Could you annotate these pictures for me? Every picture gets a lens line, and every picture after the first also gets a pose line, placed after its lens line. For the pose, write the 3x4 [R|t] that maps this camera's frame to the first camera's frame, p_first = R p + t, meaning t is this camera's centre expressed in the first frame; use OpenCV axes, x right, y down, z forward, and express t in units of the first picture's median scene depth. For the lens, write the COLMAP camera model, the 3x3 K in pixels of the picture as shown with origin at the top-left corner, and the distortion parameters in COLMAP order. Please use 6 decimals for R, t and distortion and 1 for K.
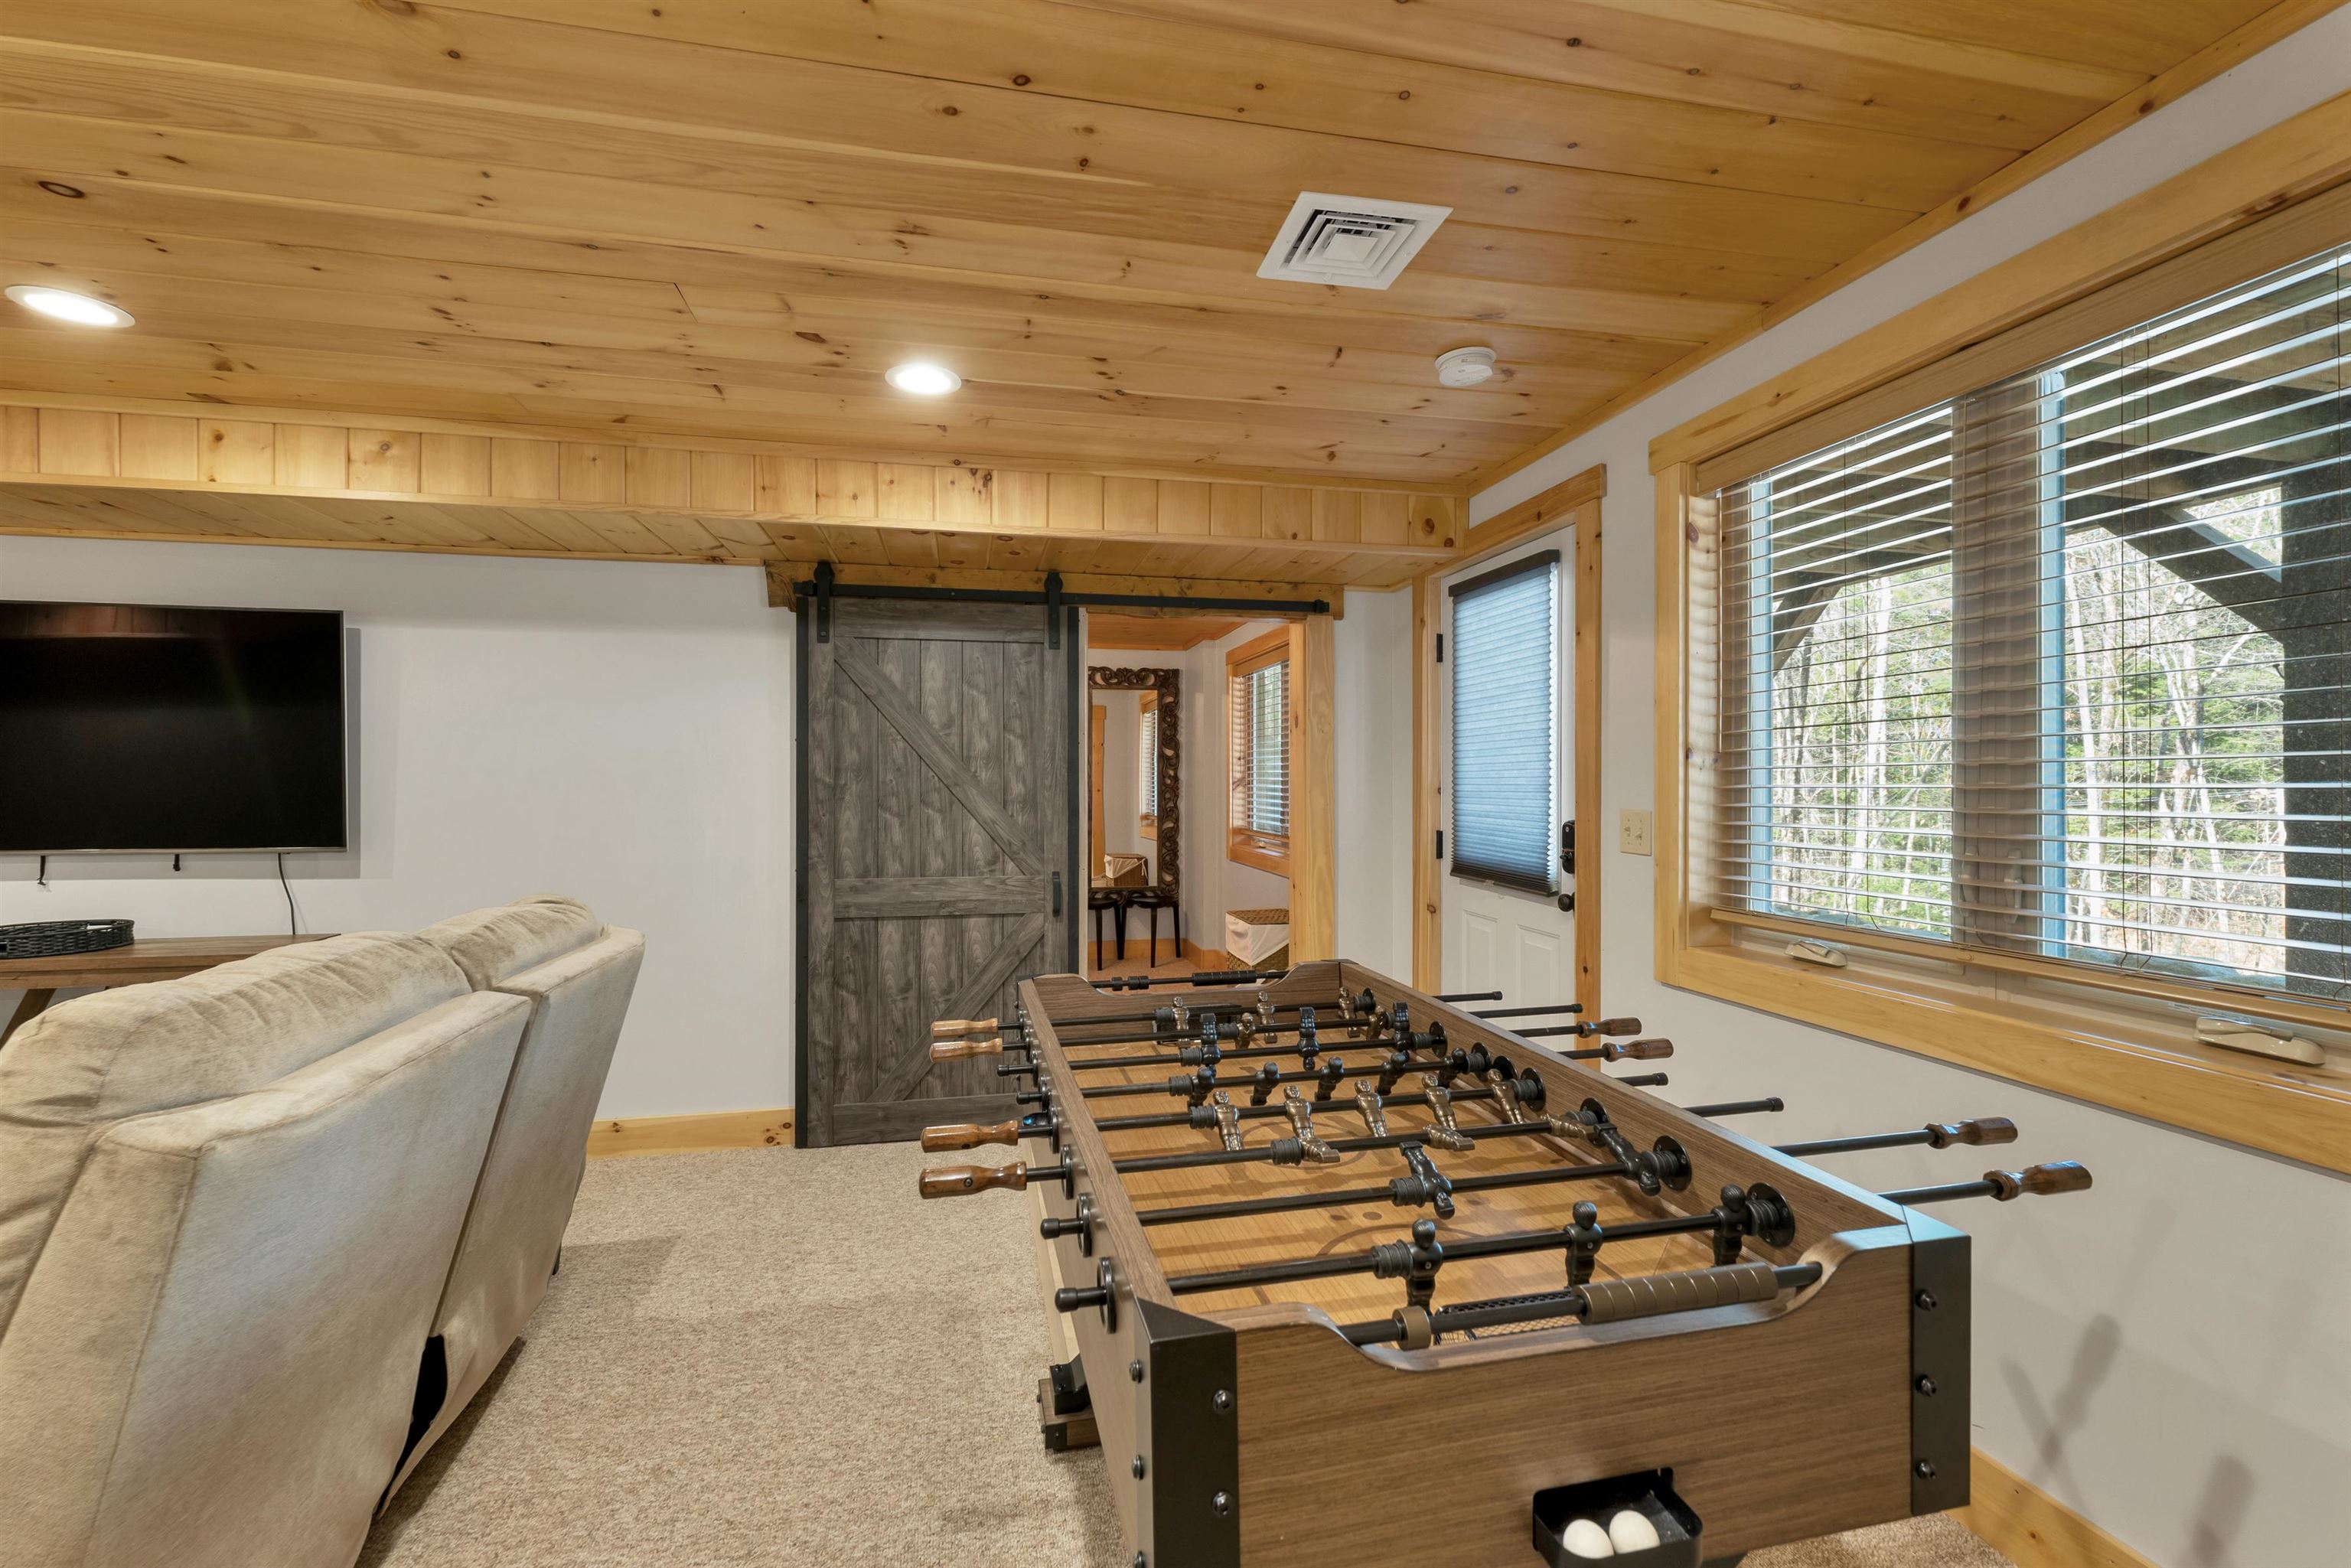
lens RADIAL K [[992.5, 0, 1160.6], [0, 992.5, 790.2], [0, 0, 1]] dist [-0.000786, 0.000426]
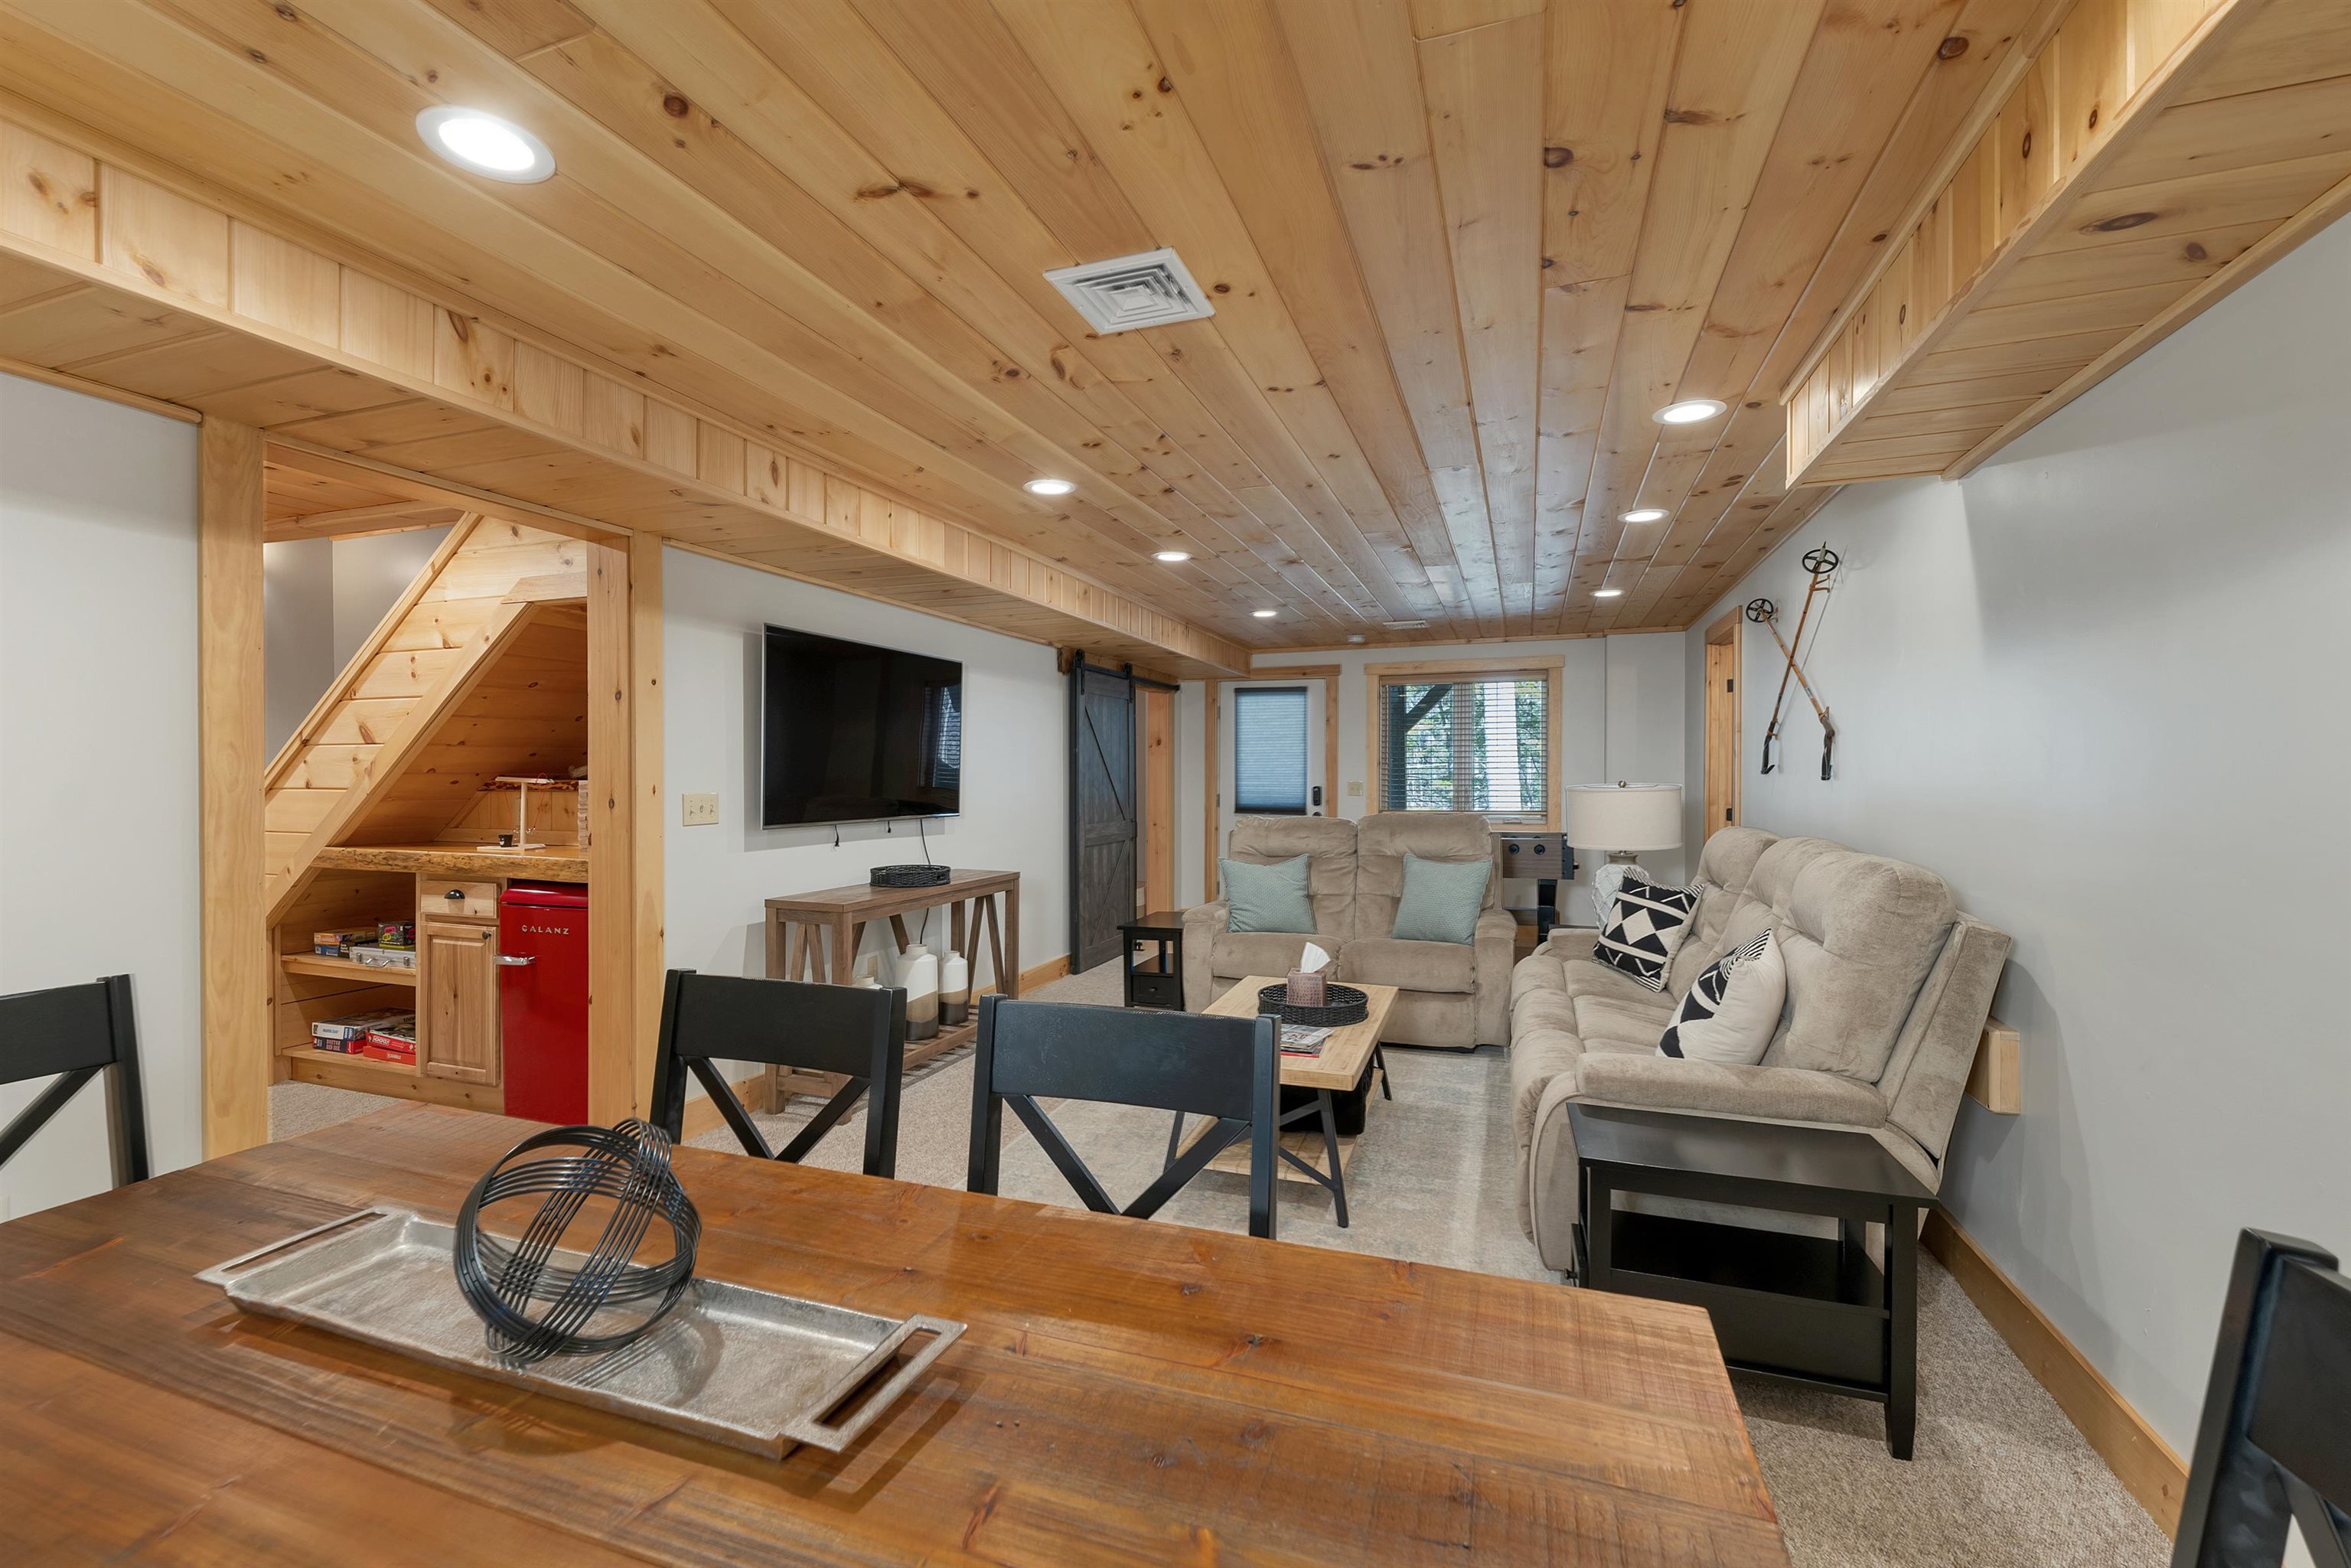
lens RADIAL K [[992.5, 0, 1146.9], [0, 992.5, 789.3], [0, 0, 1]] dist [-0.000786, 0.000426]
pose [[0.540921, -0.013289, 0.840968, -2.081235], [0.009011, 0.999909, 0.010005, 0.006795], [-0.841025, 0.002166, 0.540992, -0.095255]]
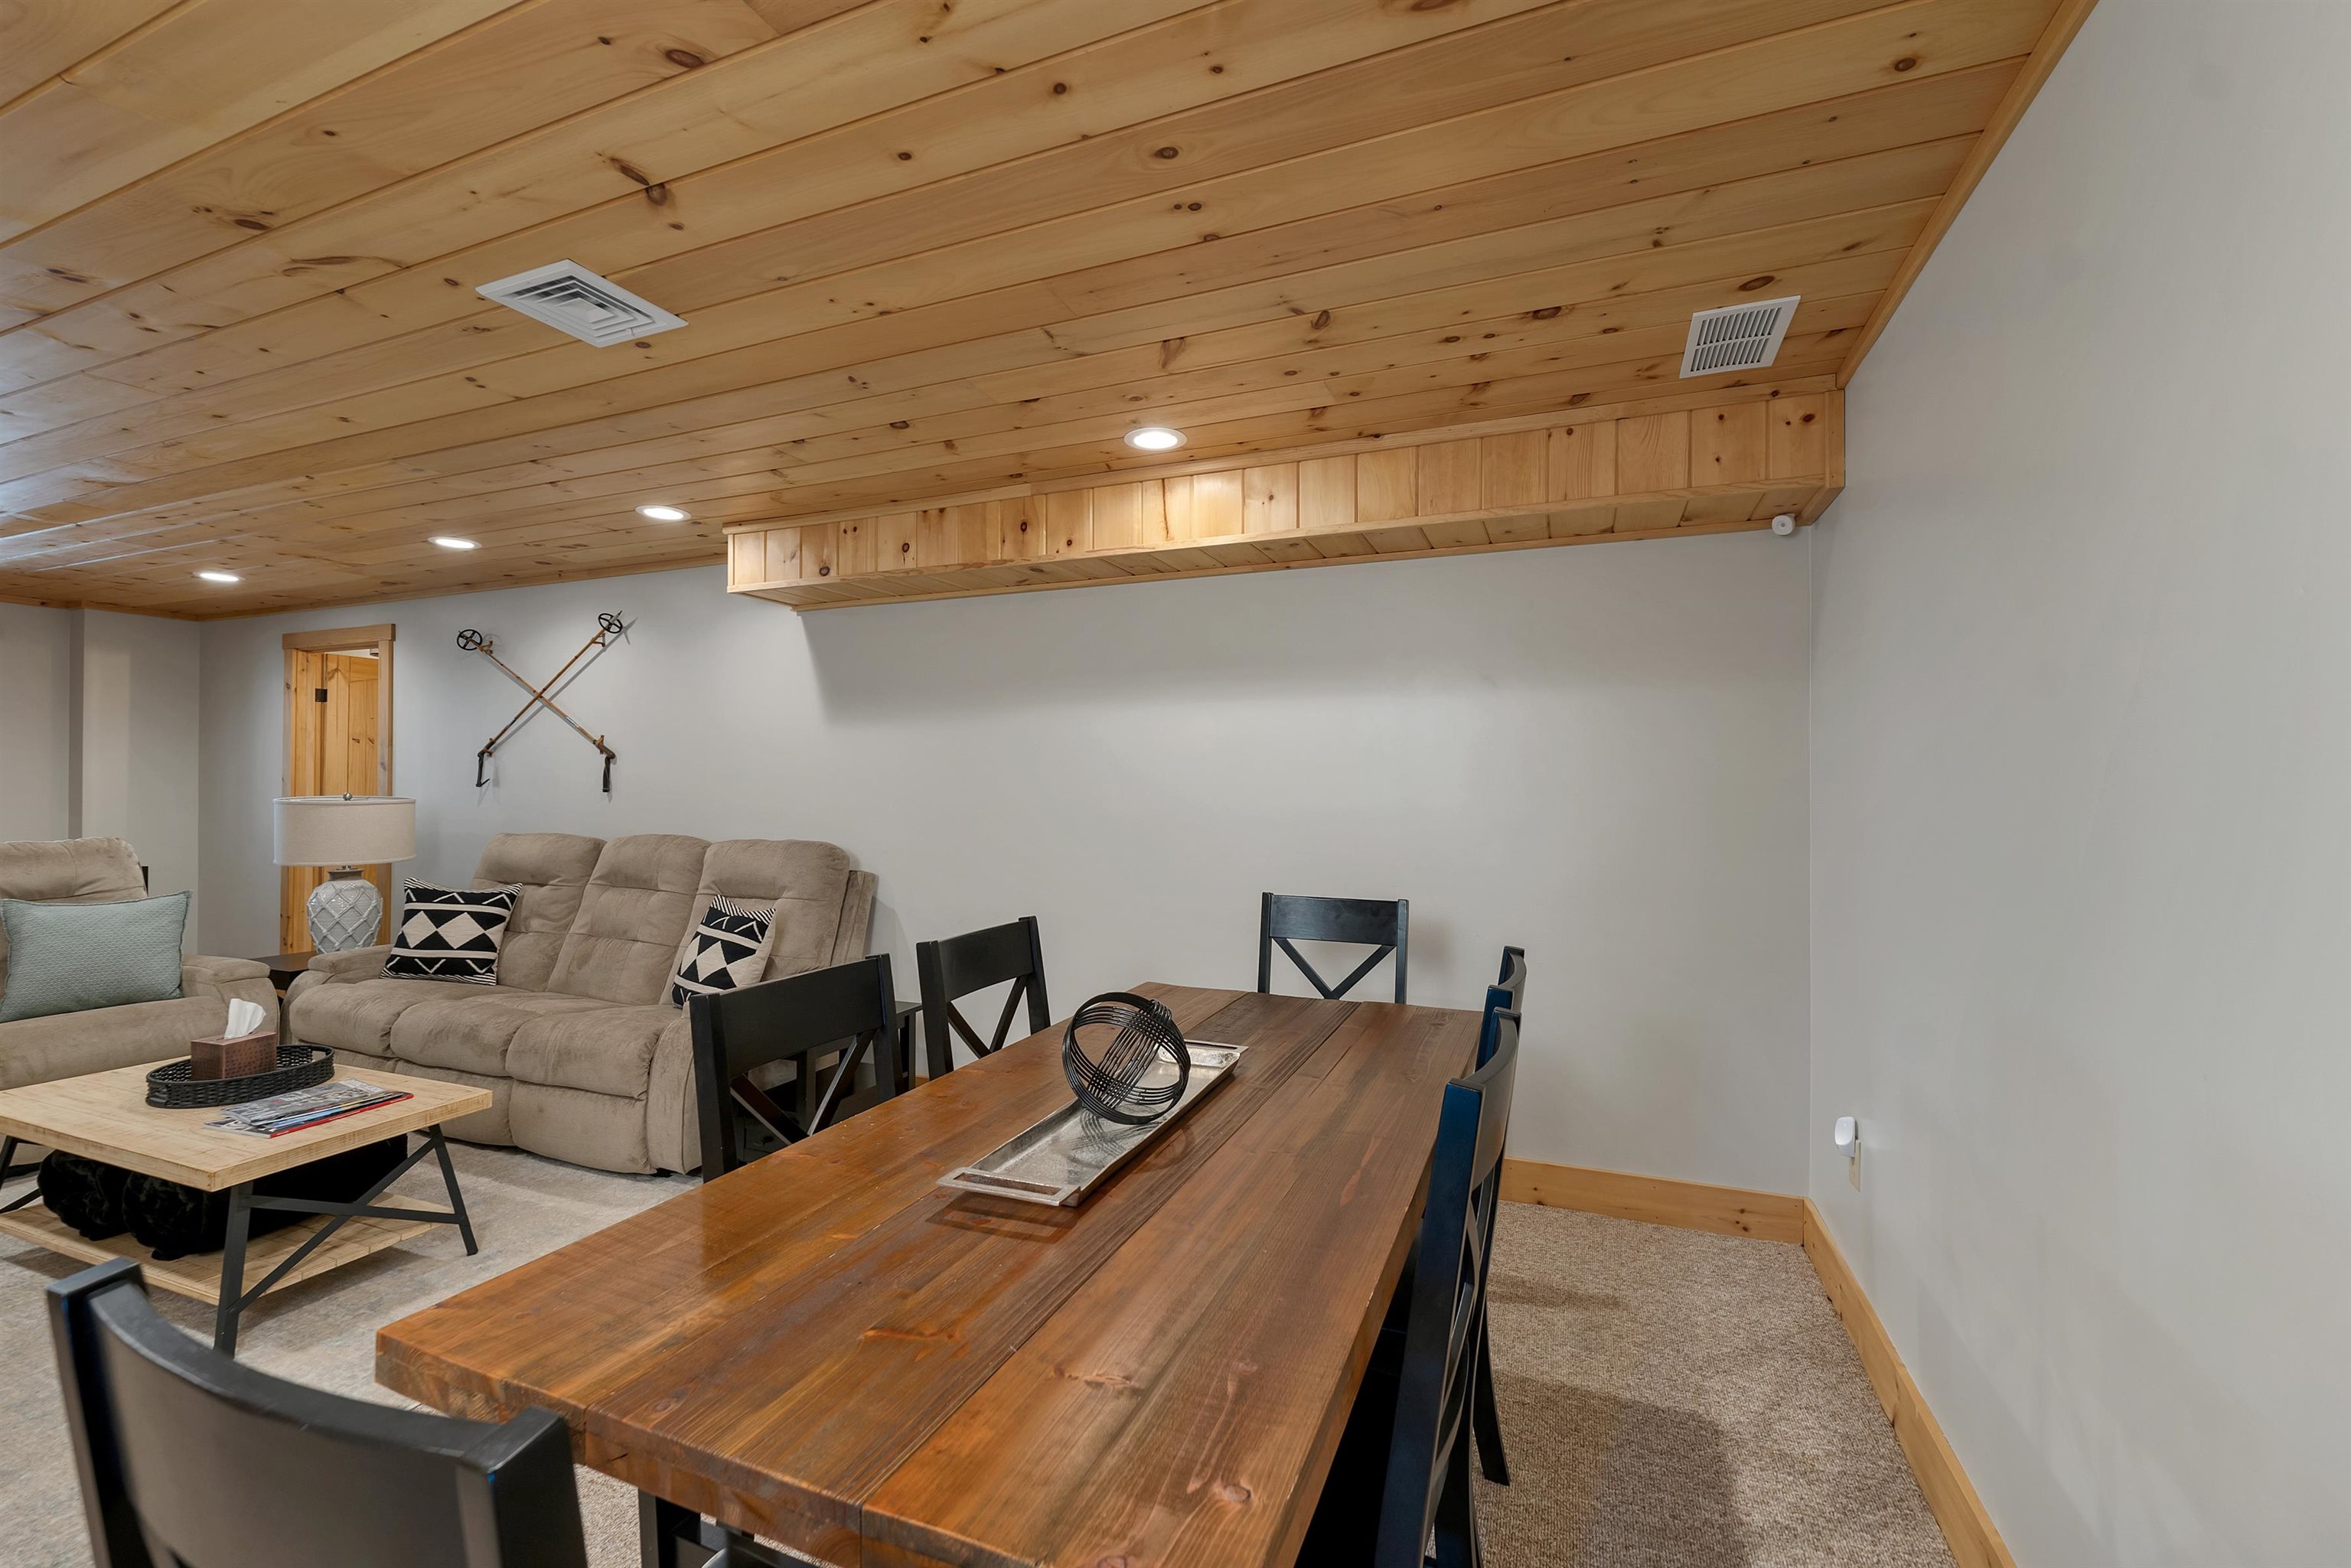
lens RADIAL K [[992.5, 0, 1179.5], [0, 992.5, 784.7], [0, 0, 1]] dist [-0.000786, 0.000426]
pose [[-0.827139, -0.000092, 0.561998, -2.235708], [0.001160, 0.999998, 0.001870, 0.002229], [-0.561996, 0.002199, -0.827137, 0.632486]]
